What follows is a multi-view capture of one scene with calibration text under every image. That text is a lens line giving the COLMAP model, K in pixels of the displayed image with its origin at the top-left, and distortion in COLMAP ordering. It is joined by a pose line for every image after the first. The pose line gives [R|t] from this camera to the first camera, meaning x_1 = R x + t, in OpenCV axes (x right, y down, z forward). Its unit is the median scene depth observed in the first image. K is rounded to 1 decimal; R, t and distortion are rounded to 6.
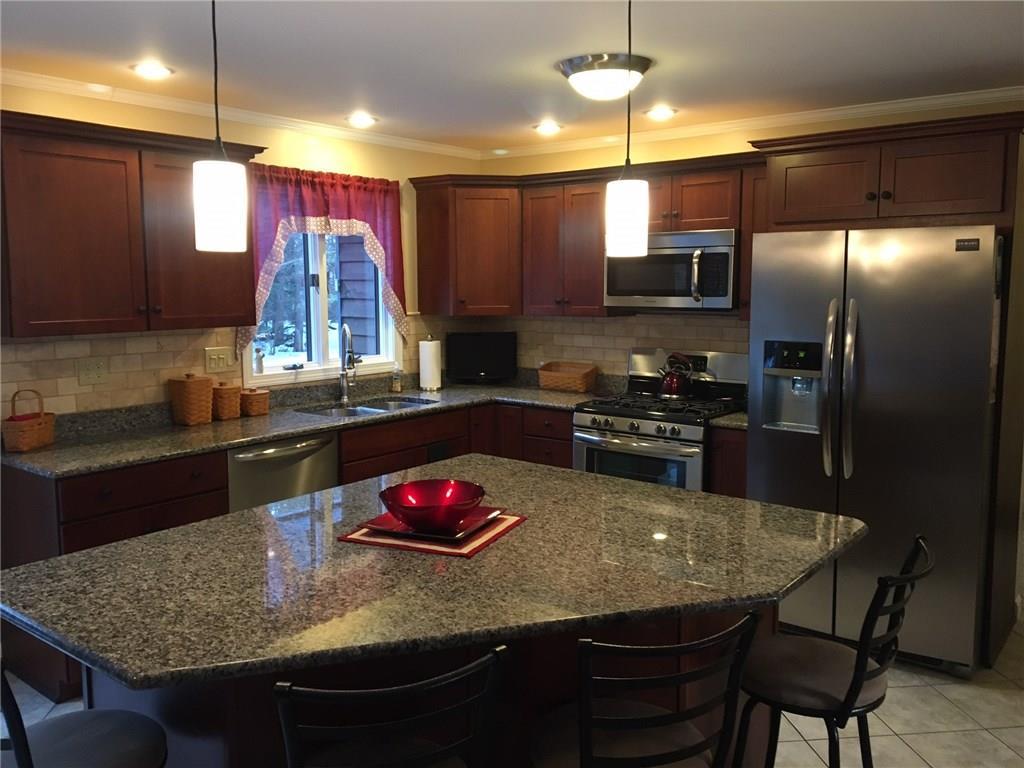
lens RADIAL K [[872.2, 0, 513.7], [0, 872.2, 384.1], [0, 0, 1]] dist [0.044189, -0.001852]
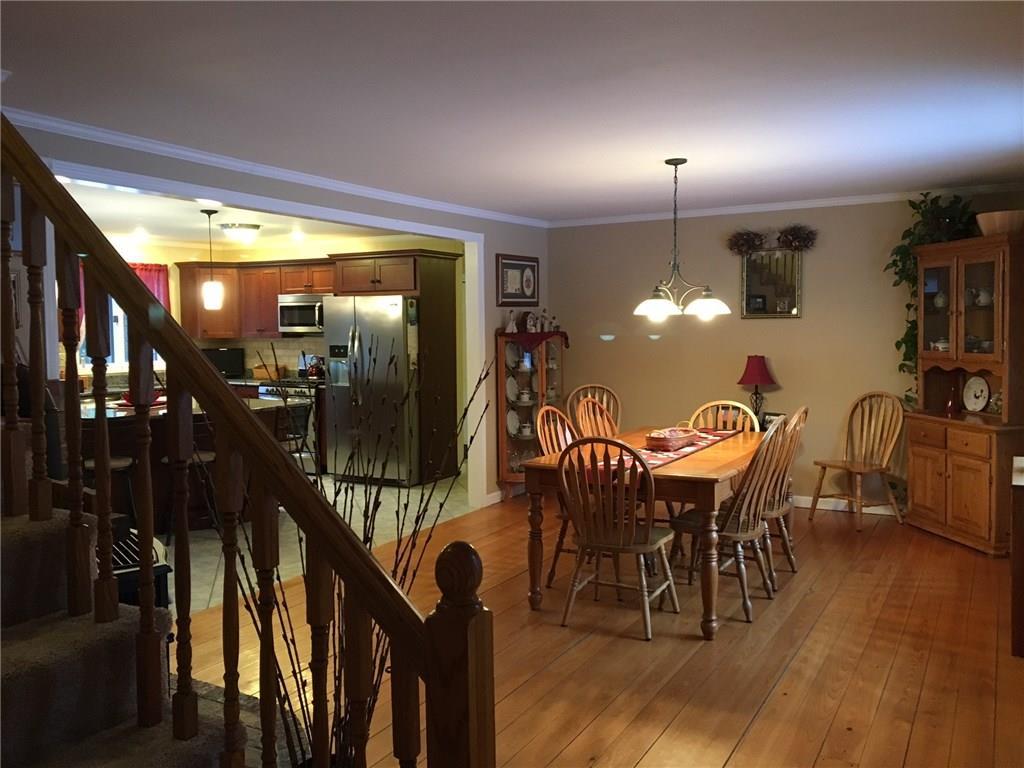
lens RADIAL K [[872.2, 0, 510.5], [0, 872.2, 378.8], [0, 0, 1]] dist [0.044189, -0.001852]
pose [[0.987776, -0.015307, 0.155128, 0.303815], [0.023451, 0.998433, -0.050807, 0.120798], [-0.154108, 0.053824, 0.986587, -0.949760]]
